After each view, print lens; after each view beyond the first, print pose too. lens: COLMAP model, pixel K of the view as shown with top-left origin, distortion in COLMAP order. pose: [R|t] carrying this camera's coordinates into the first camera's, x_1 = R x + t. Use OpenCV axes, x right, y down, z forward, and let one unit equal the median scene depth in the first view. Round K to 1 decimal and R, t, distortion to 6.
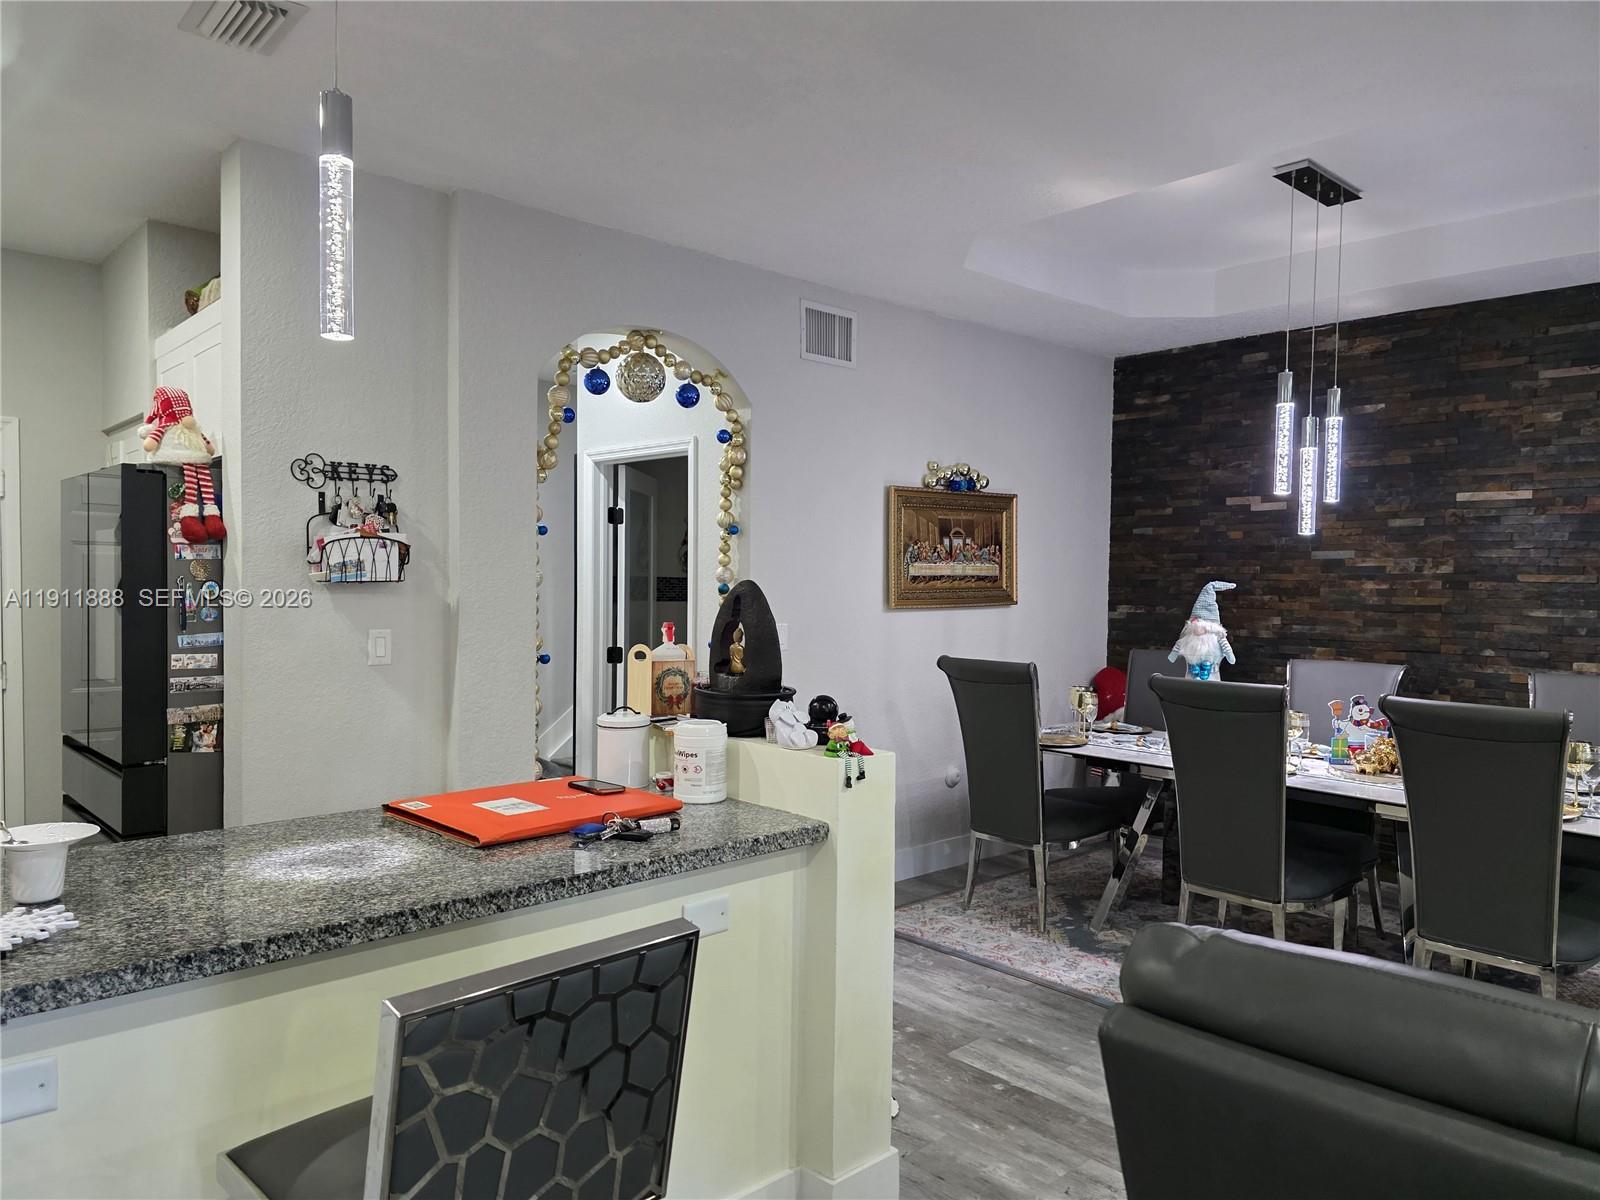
lens RADIAL K [[1068.1, 0, 799.5], [0, 1068.1, 602.7], [0, 0, 1]] dist [0.013114, 0.000848]
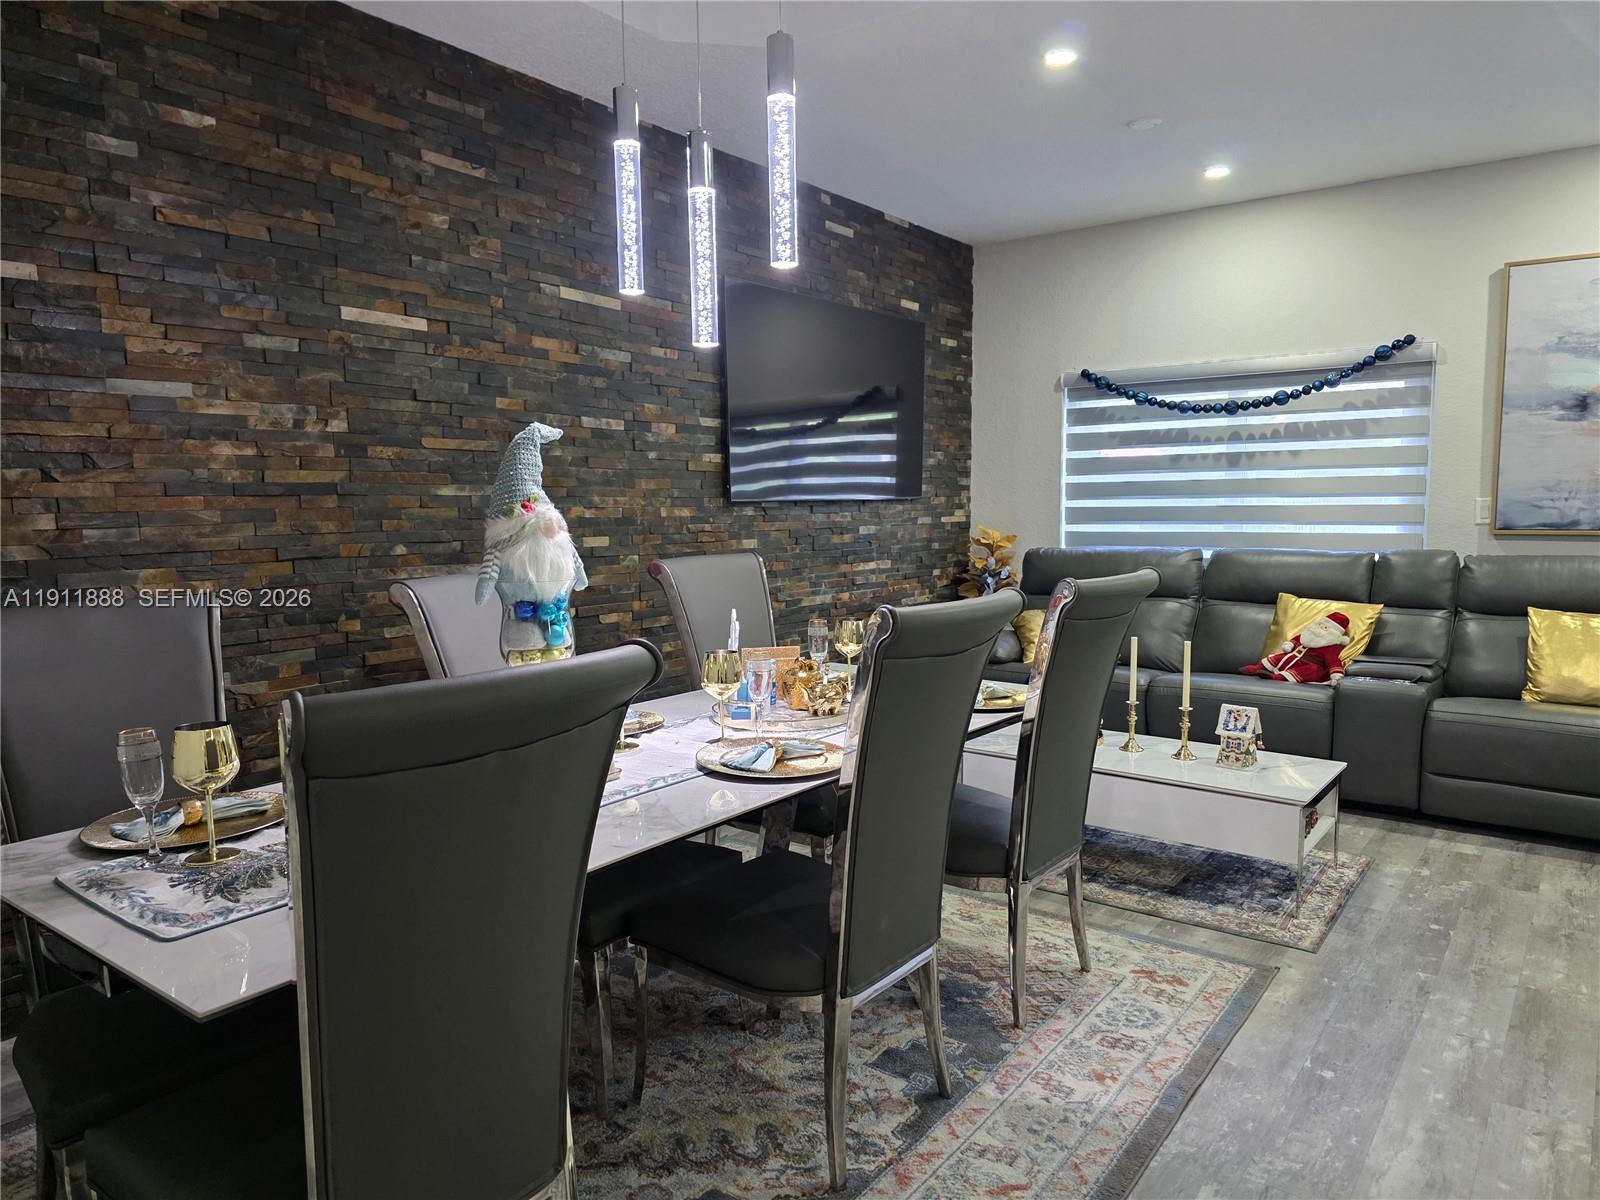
lens RADIAL K [[1068.1, 0, 800.1], [0, 1068.1, 612.2], [0, 0, 1]] dist [0.013114, 0.000848]
pose [[-0.161166, -0.119210, 0.979701, -0.082296], [0.026488, 0.991798, 0.125039, 0.006577], [-0.986572, 0.046102, -0.156686, 0.837462]]
